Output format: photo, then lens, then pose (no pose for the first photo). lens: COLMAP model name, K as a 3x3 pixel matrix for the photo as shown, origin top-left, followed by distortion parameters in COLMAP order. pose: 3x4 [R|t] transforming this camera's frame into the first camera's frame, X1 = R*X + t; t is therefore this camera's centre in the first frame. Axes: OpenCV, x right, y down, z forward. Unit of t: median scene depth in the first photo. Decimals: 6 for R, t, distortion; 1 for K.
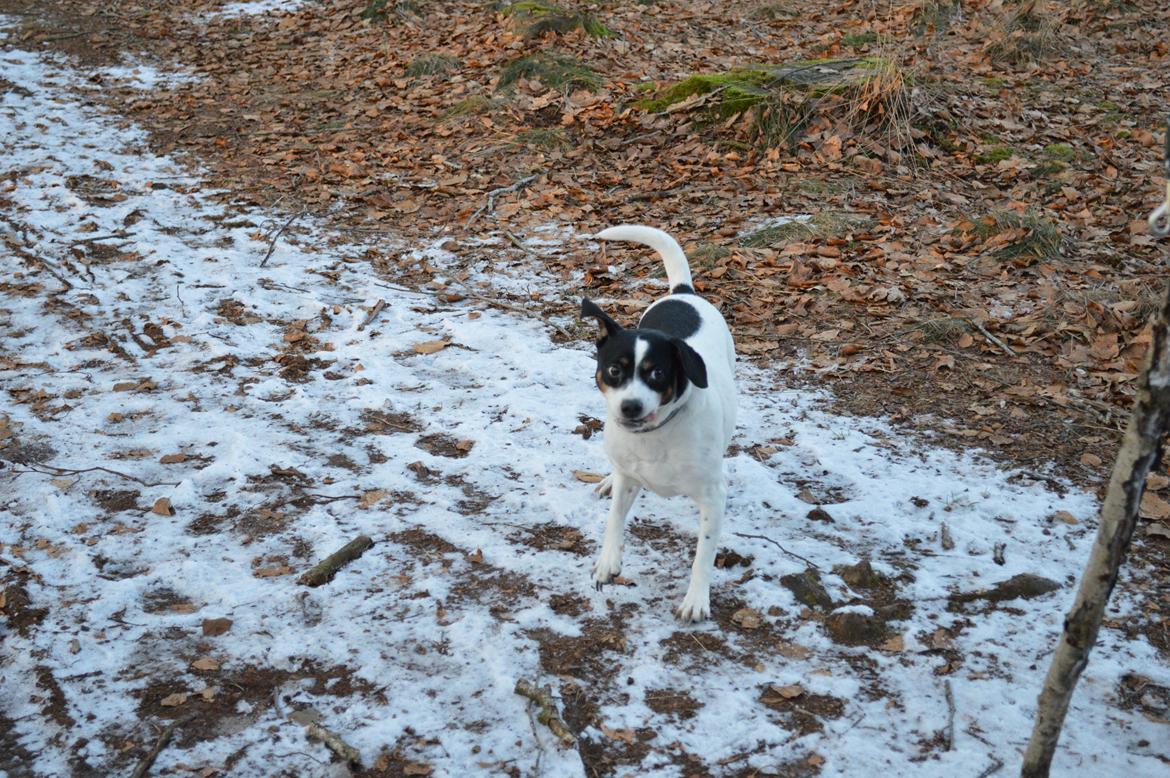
lens RADIAL K [[2006.6, 0, 585.0], [0, 2006.6, 389.0], [0, 0, 1]] dist [-0.002090, 0.058275]
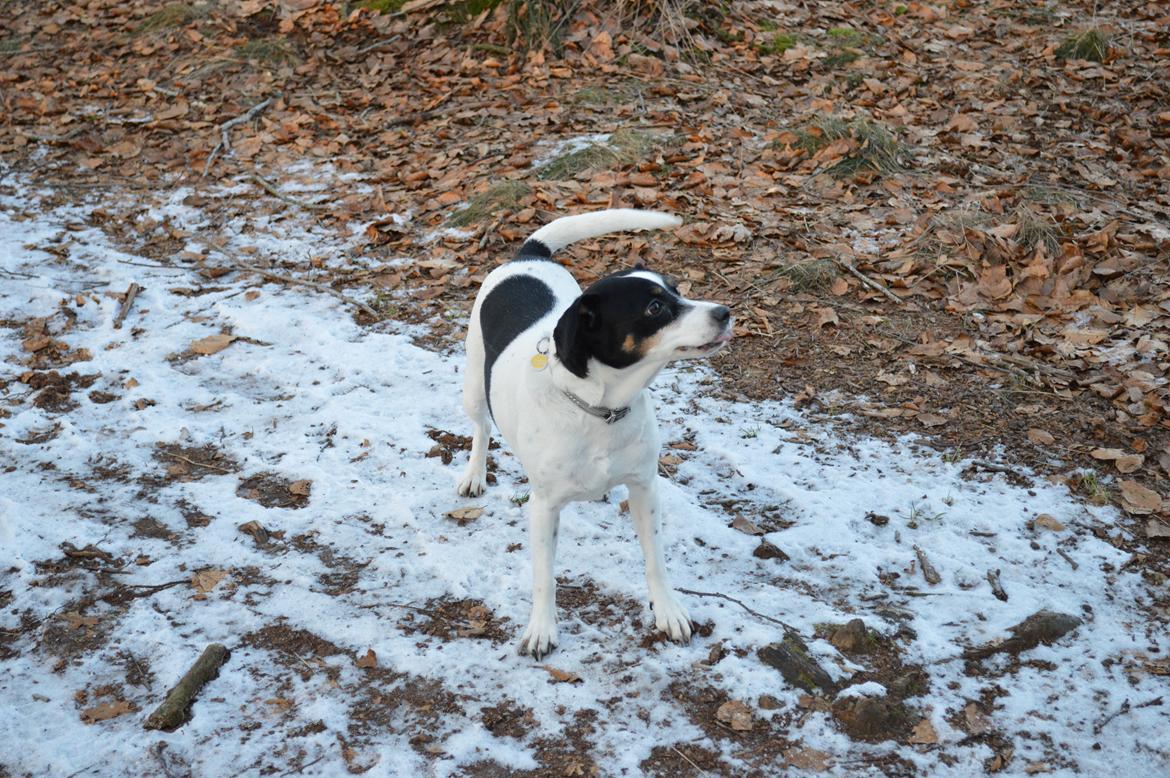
lens RADIAL K [[2006.6, 0, 585.0], [0, 2006.6, 389.0], [0, 0, 1]] dist [-0.002090, 0.058275]
pose [[0.979799, -0.088829, 0.179175, -0.079611], [0.074887, 0.993720, 0.083144, -0.062464], [-0.185436, -0.068046, 0.980298, 0.173719]]
